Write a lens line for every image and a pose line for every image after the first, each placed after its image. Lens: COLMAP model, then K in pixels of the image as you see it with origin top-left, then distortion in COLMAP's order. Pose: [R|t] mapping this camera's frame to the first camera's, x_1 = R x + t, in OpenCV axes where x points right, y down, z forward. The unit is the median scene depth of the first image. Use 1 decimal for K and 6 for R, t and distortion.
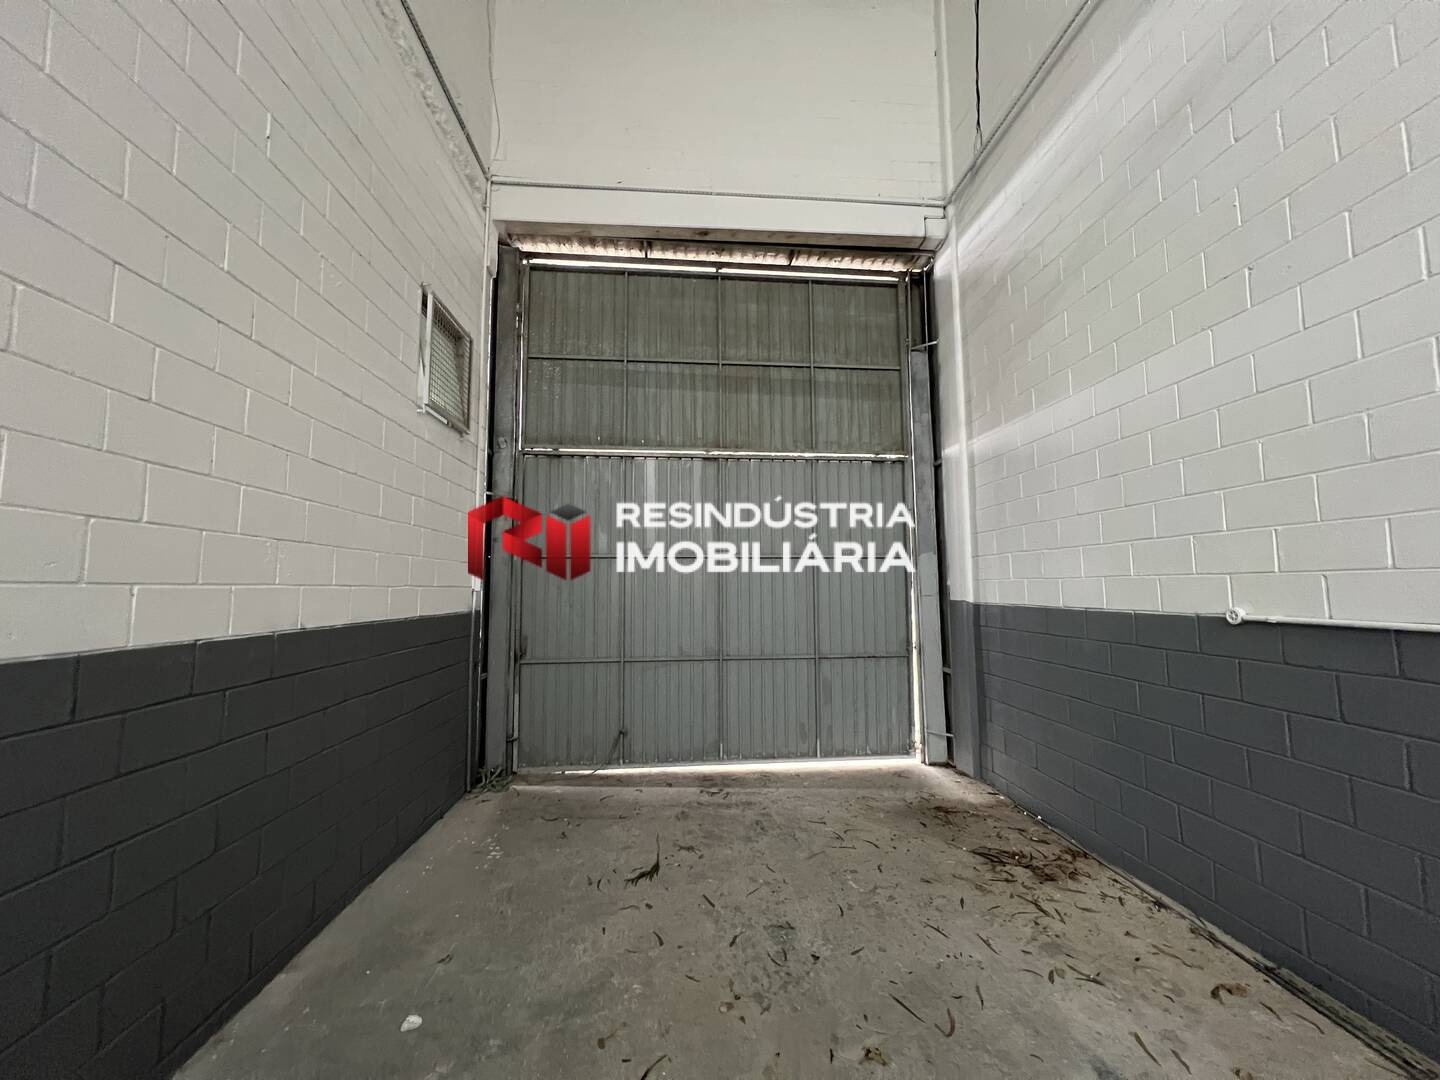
lens RADIAL K [[575.7, 0, 717.0], [0, 575.7, 538.1], [0, 0, 1]] dist [-0.004821, 0.000886]
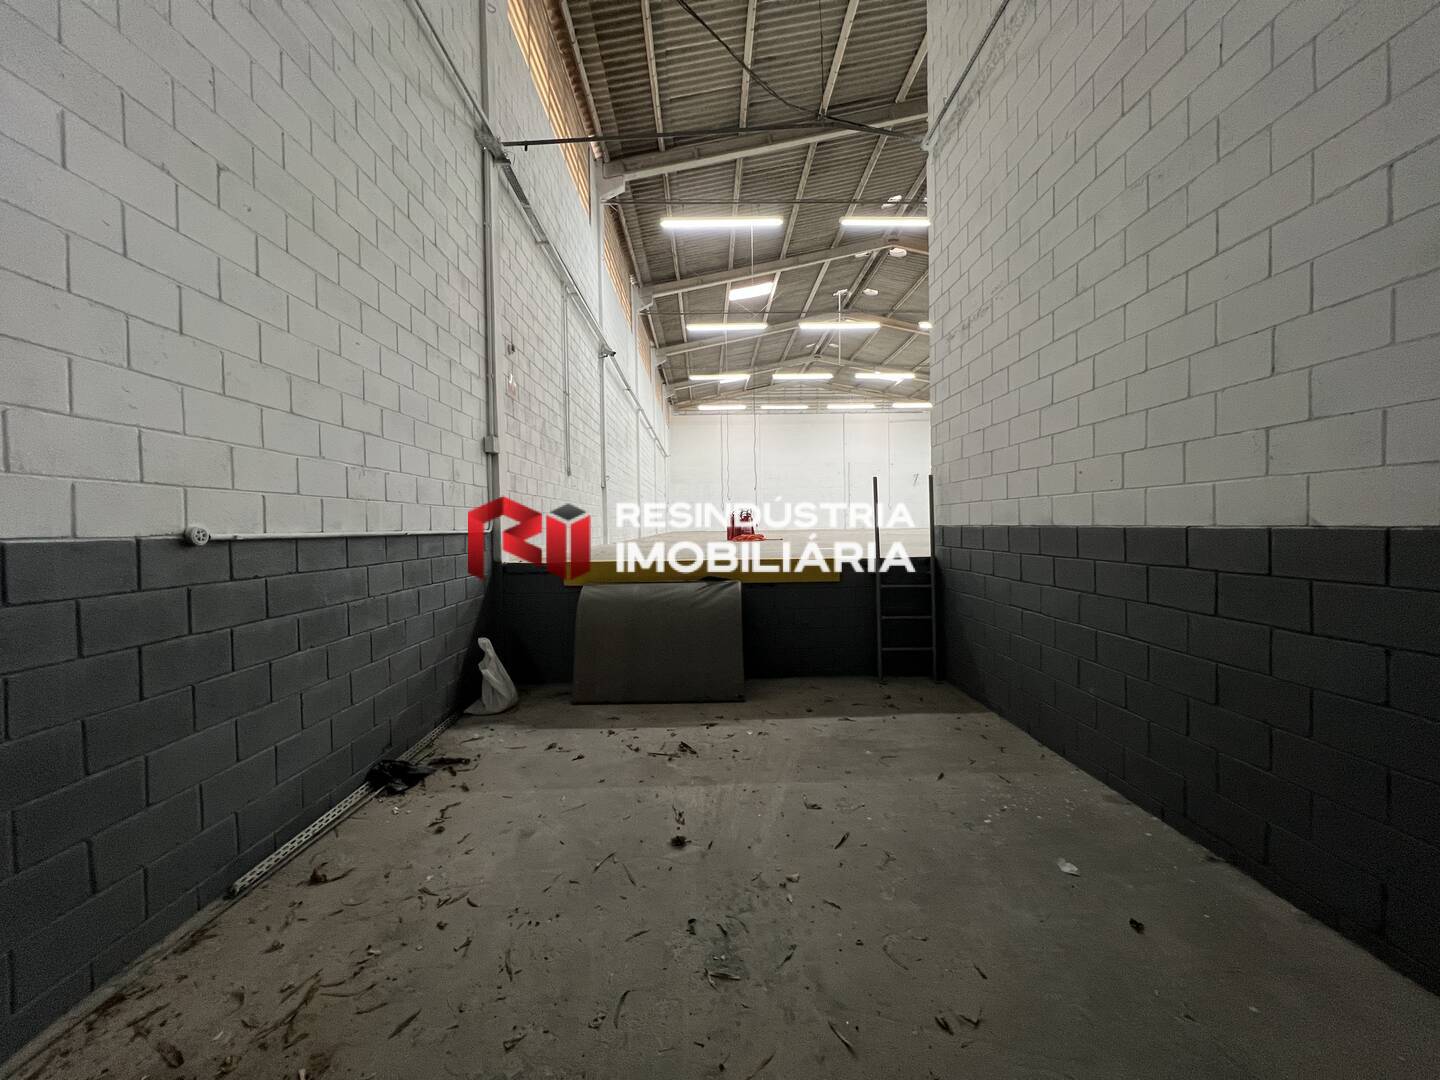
lens RADIAL K [[575.7, 0, 717.0], [0, 575.7, 538.1], [0, 0, 1]] dist [-0.004821, 0.000886]
pose [[-0.998522, 0.020629, 0.050272, 0.078022], [0.017325, 0.997715, -0.065304, 0.206905], [-0.051505, -0.064336, -0.996598, 1.801970]]
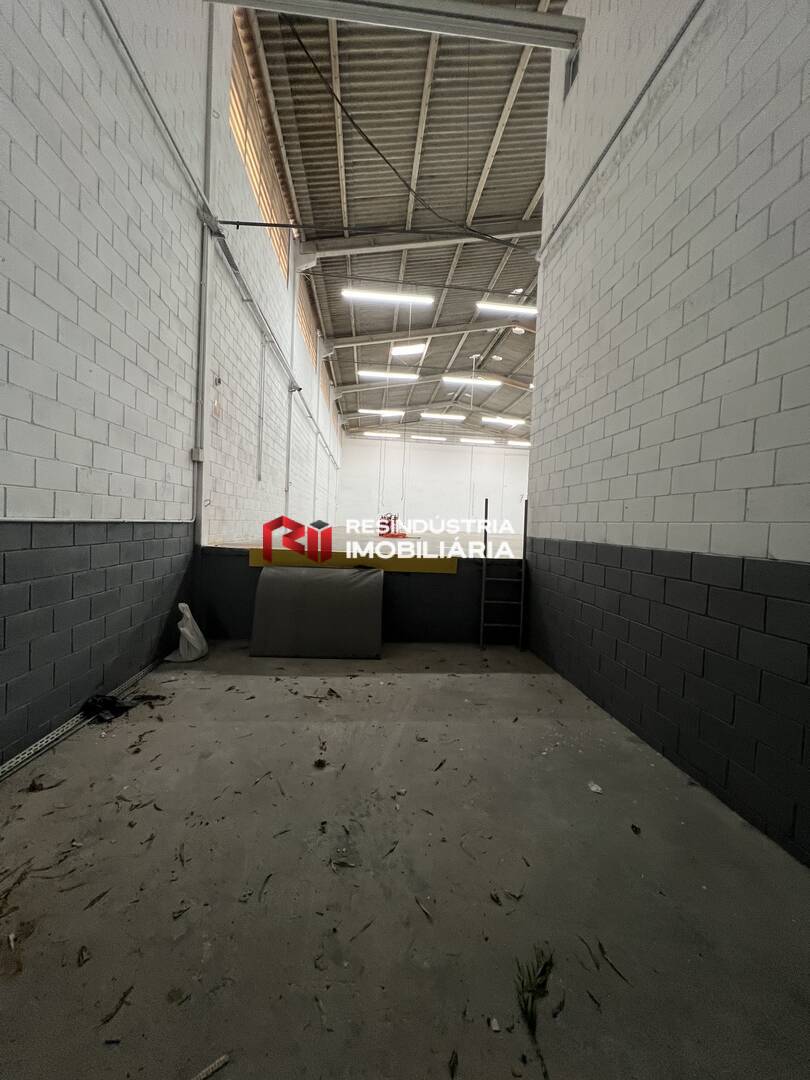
lens RADIAL K [[431.8, 0, 405.0], [0, 431.8, 540.0], [0, 0, 1]] dist [-0.004821, 0.000886]
pose [[-0.999003, -0.038175, -0.023139, 0.048984], [-0.036964, 0.998029, -0.050710, 0.185808], [0.025029, -0.049804, -0.998445, 1.818609]]
